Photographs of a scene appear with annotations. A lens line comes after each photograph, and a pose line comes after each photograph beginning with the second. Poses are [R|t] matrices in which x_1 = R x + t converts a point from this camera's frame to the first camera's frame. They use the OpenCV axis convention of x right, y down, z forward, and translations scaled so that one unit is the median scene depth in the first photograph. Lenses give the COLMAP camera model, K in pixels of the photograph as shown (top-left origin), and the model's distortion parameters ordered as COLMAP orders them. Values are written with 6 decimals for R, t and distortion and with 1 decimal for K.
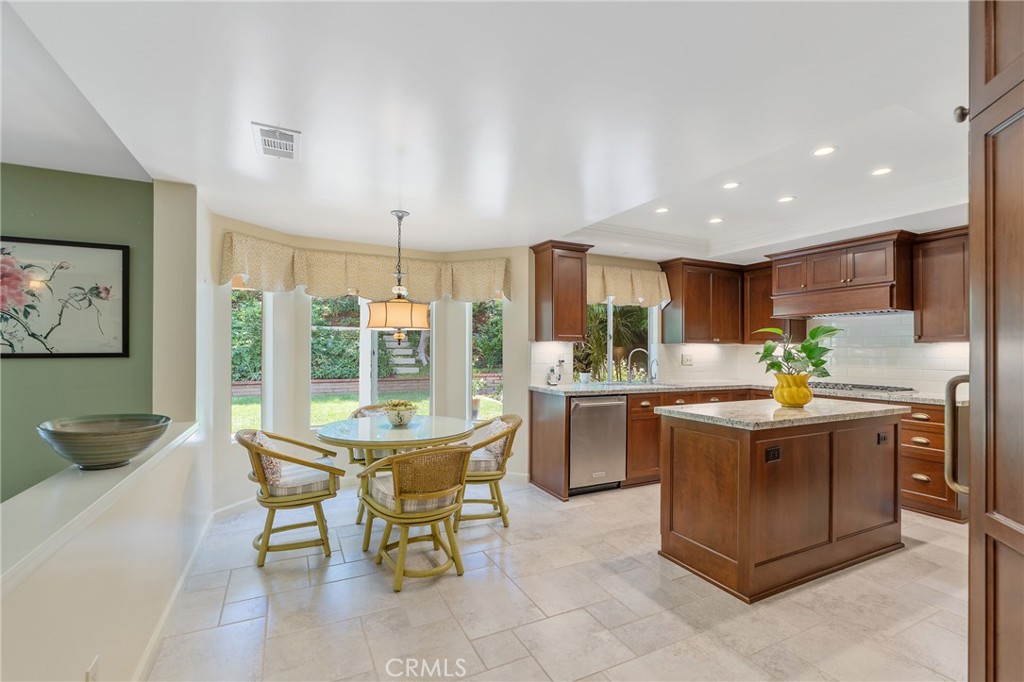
lens RADIAL K [[454.9, 0, 510.7], [0, 454.9, 345.0], [0, 0, 1]] dist [-0.003304, -0.000078]
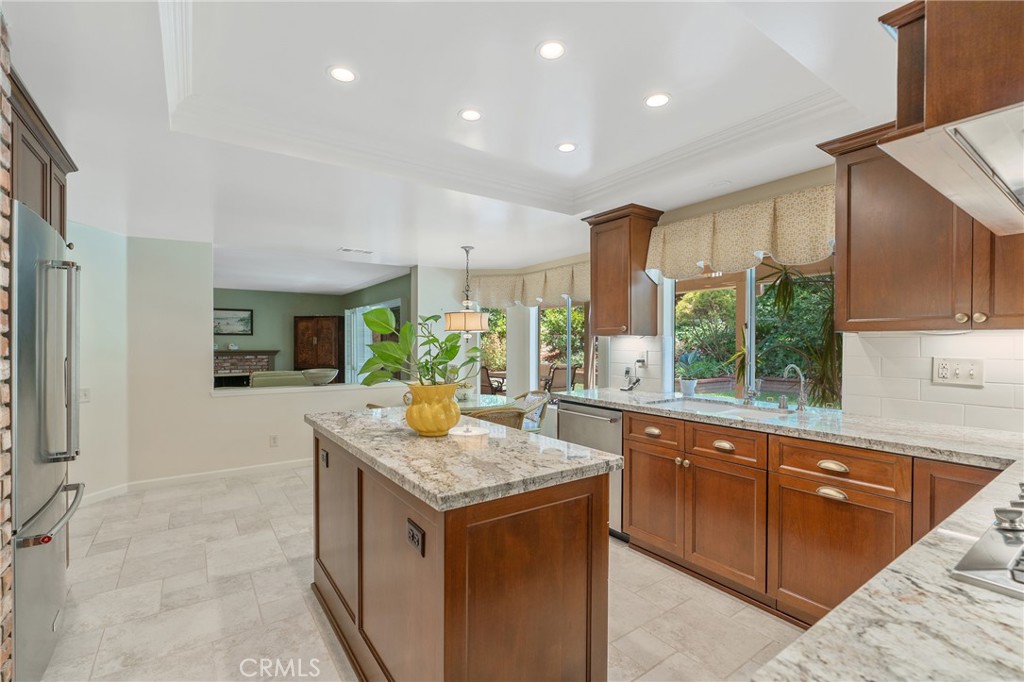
lens RADIAL K [[454.9, 0, 510.7], [0, 454.9, 345.0], [0, 0, 1]] dist [-0.003304, -0.000078]
pose [[0.158489, -0.000996, -0.987360, 1.154024], [0.008525, 0.999964, 0.000360, 0.007654], [0.987324, -0.008474, 0.158492, 0.909031]]
